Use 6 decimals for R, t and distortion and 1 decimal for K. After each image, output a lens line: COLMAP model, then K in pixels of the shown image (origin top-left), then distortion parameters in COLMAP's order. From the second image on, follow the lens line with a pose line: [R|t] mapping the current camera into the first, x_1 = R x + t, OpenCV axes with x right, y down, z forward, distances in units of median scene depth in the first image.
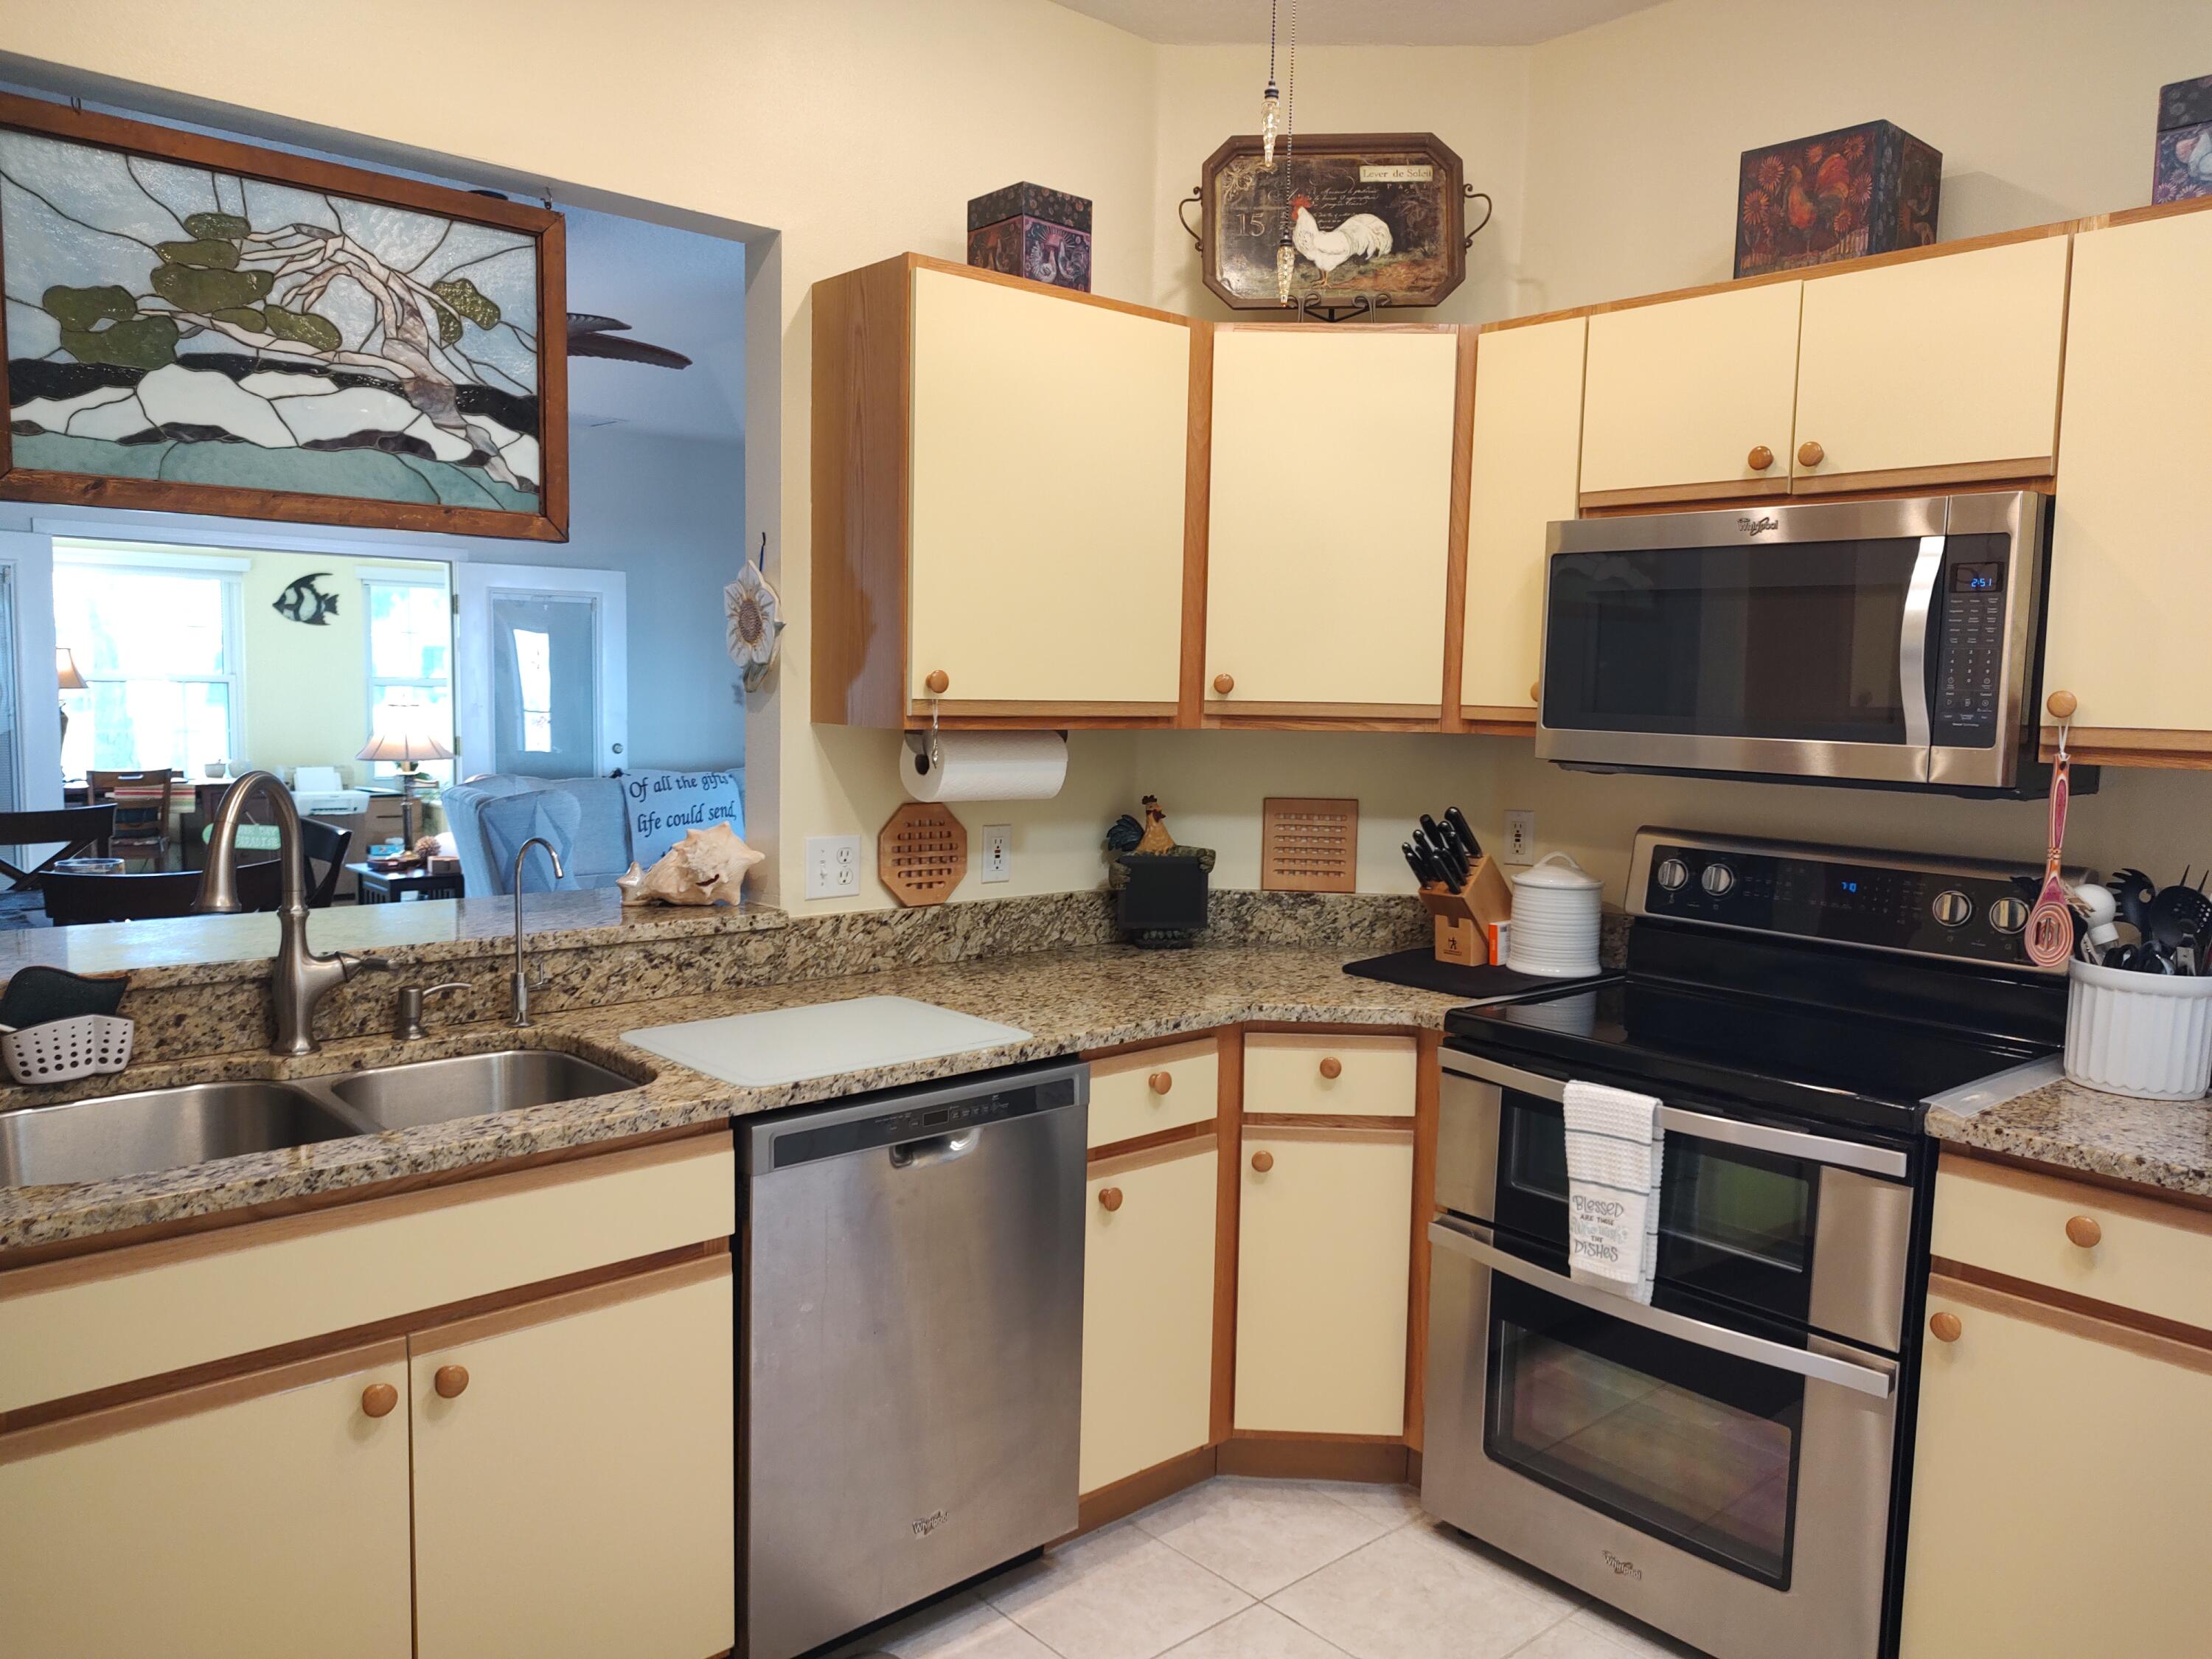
lens RADIAL K [[1600.2, 0, 1106.0], [0, 1600.2, 829.5], [0, 0, 1]] dist [0.005259, -0.002972]
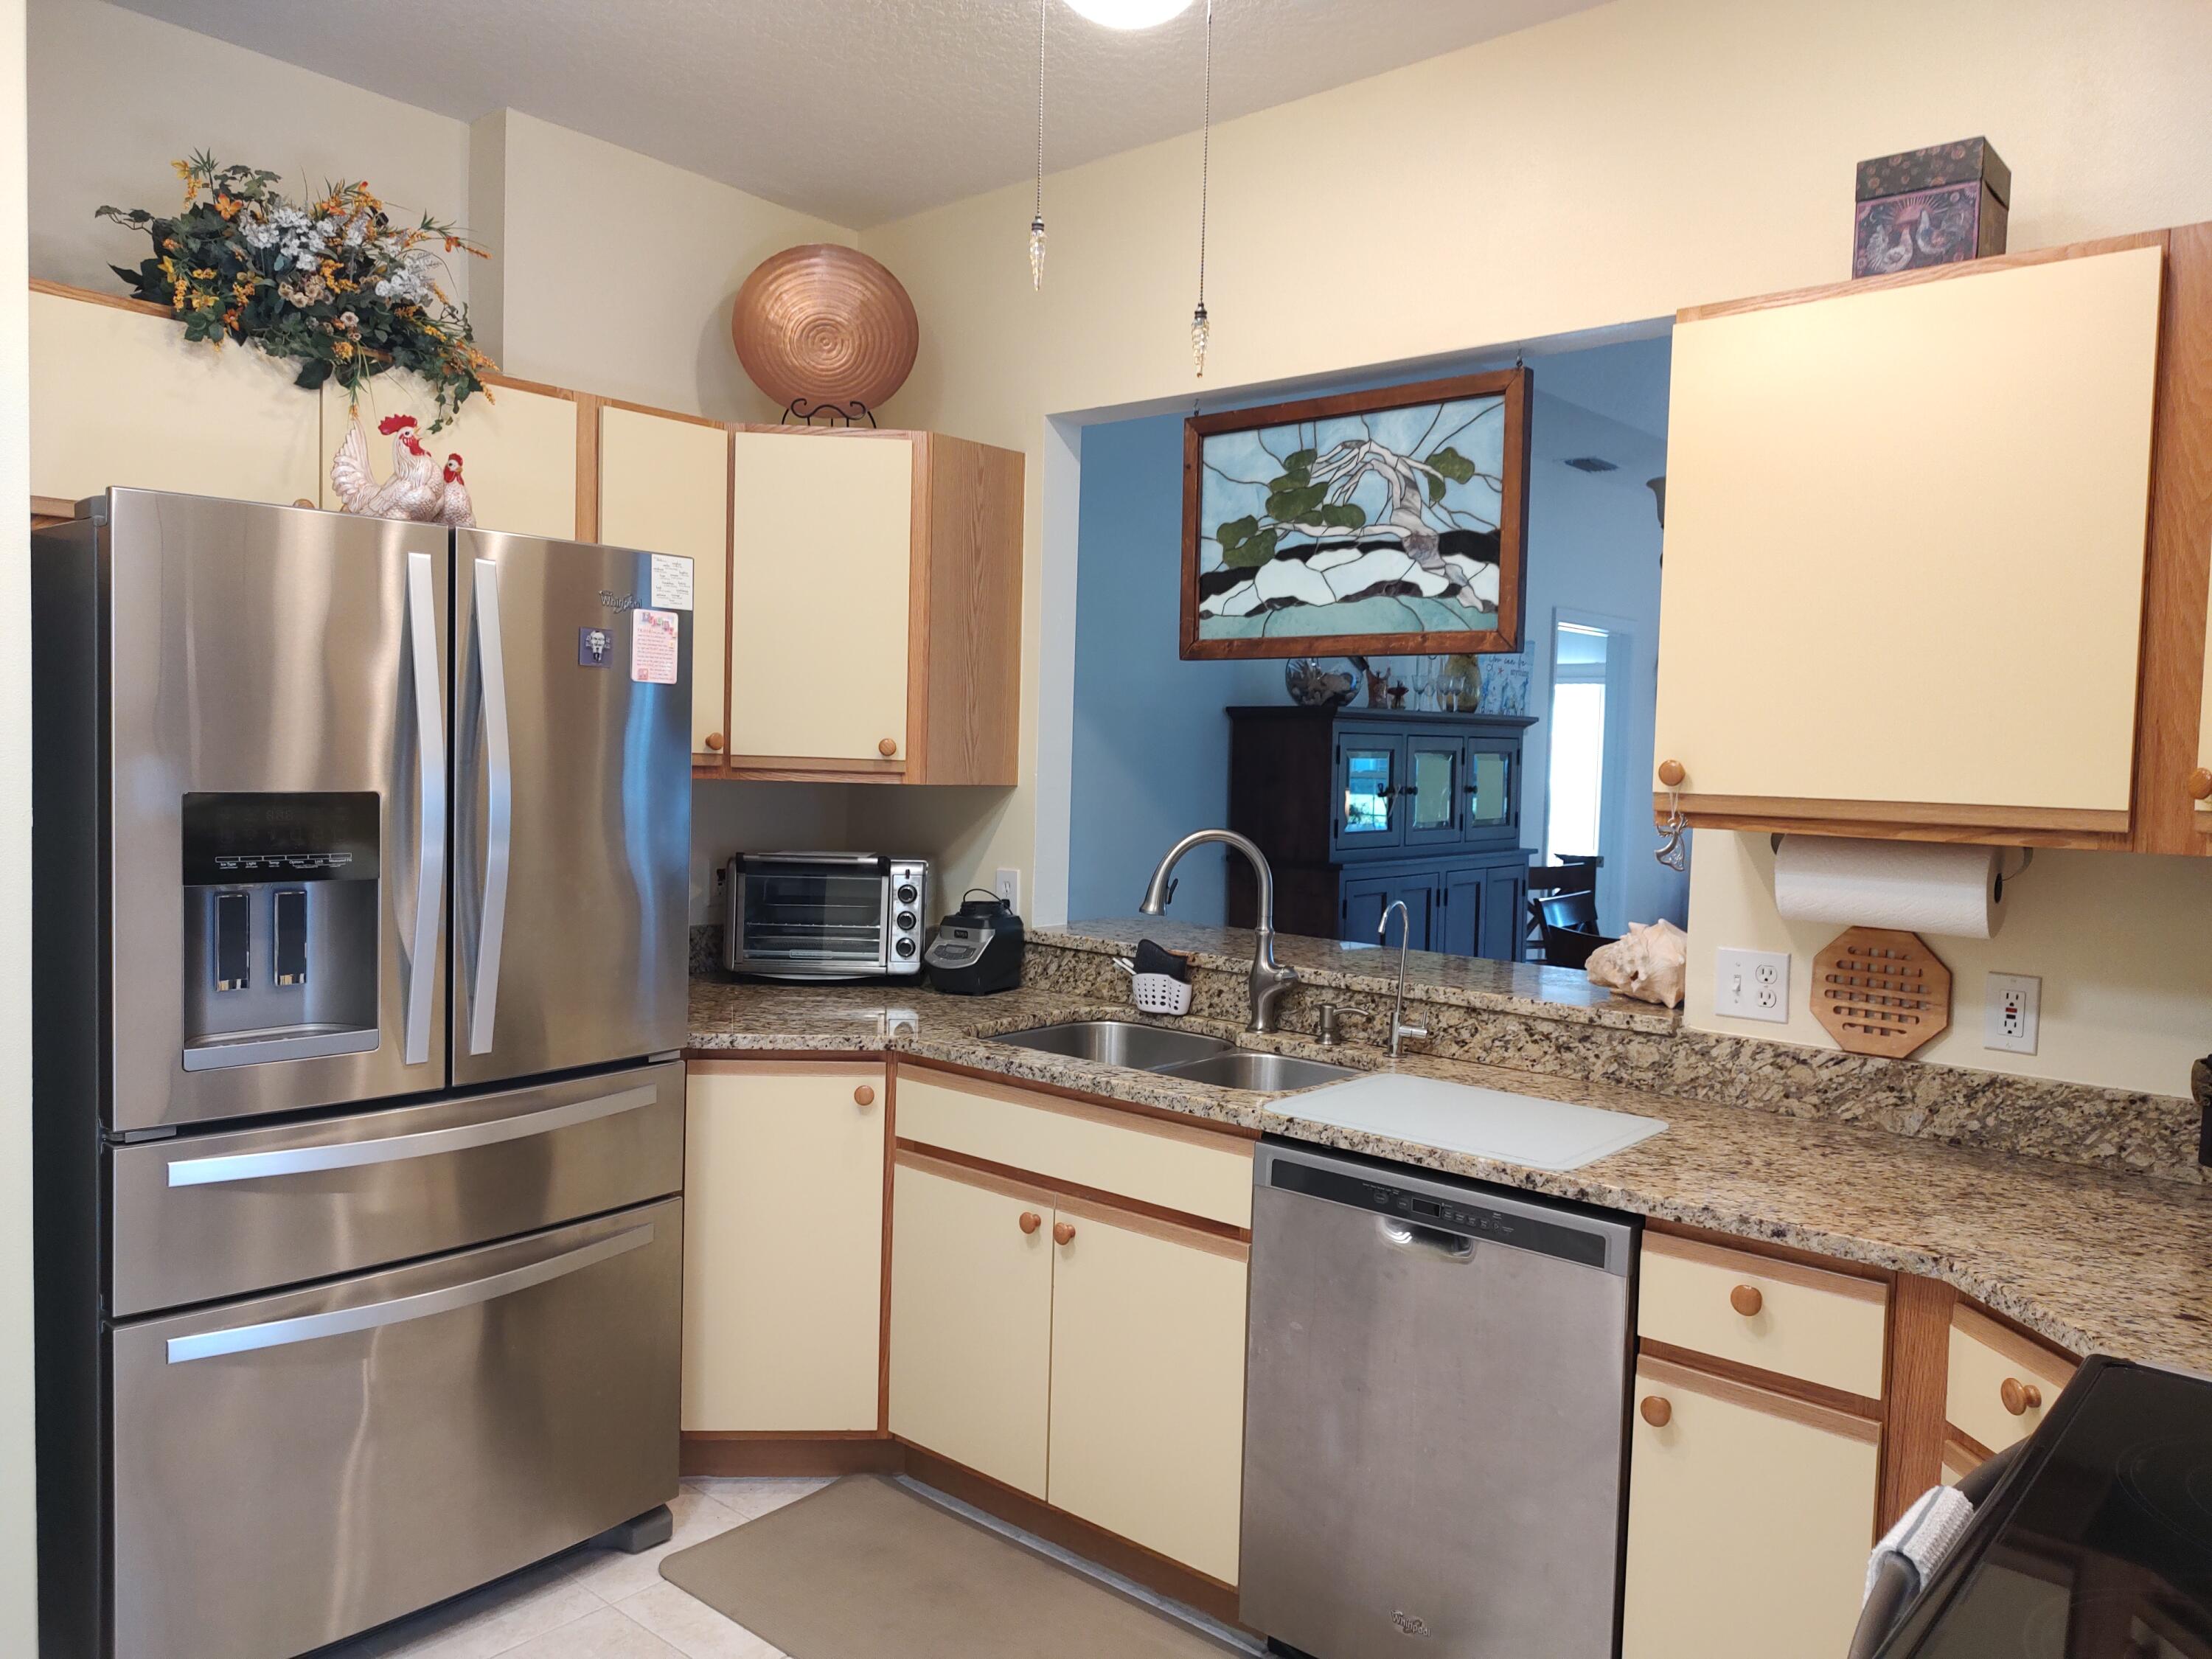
lens RADIAL K [[1585.4, 0, 1106.0], [0, 1585.4, 829.5], [0, 0, 1]] dist [0.055537, -0.107239]
pose [[0.116332, 0.032334, -0.992684, 0.794660], [-0.117491, 0.992900, 0.018573, -0.043849], [0.986237, 0.114471, 0.119305, 0.629006]]
